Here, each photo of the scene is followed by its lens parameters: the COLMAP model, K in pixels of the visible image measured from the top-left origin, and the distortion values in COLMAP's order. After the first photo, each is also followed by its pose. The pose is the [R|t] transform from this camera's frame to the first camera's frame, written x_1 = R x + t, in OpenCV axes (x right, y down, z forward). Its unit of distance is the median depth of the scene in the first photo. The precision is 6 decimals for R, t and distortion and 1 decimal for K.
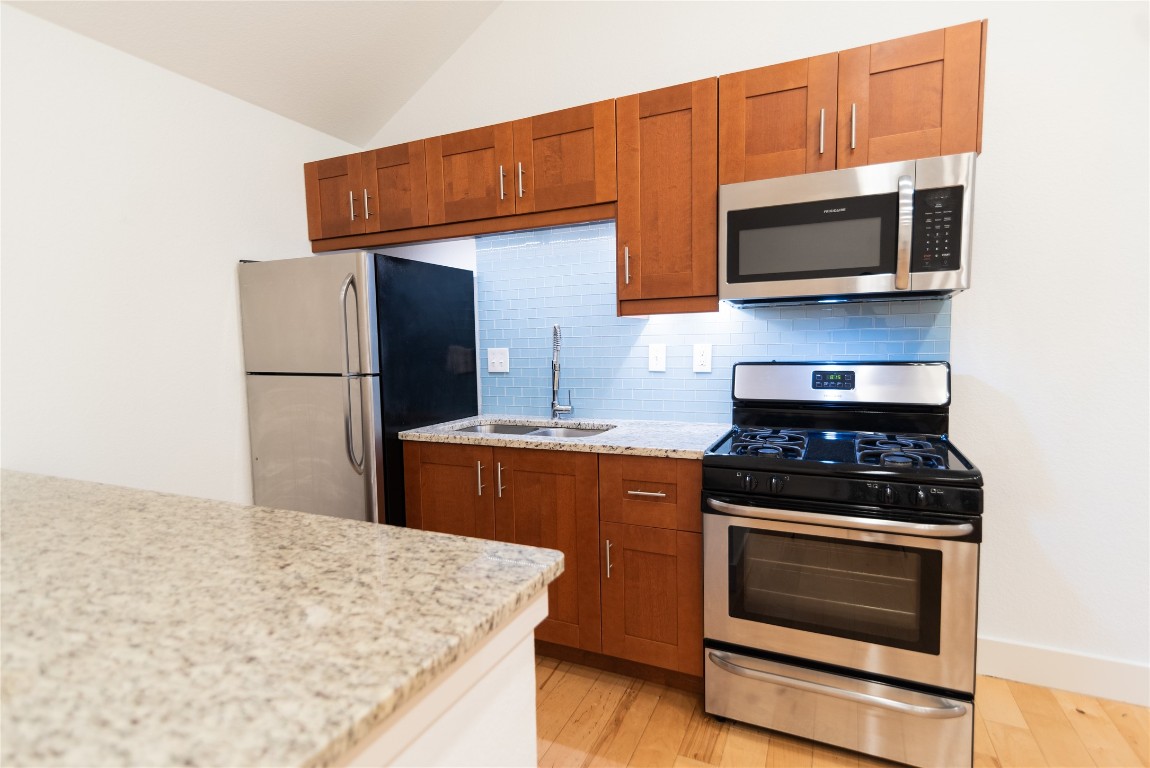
lens RADIAL K [[550.1, 0, 575.0], [0, 550.1, 384.0], [0, 0, 1]] dist [0.016030, -0.000041]
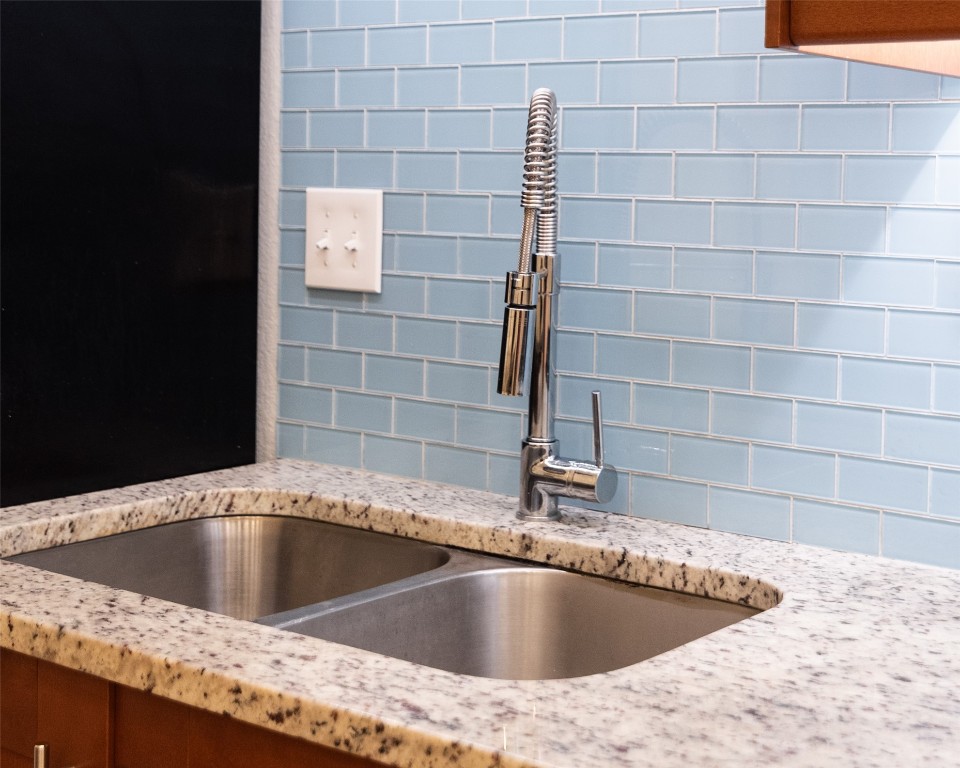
lens RADIAL K [[1632.0, 0, 480.0], [0, 1632.0, 384.0], [0, 0, 1]] dist [0.021621, 0.042507]
pose [[0.973936, 0.062145, -0.218146, 0.083611], [-0.050560, 0.997018, 0.058300, -0.027477], [0.221118, -0.045751, 0.974173, 0.354759]]
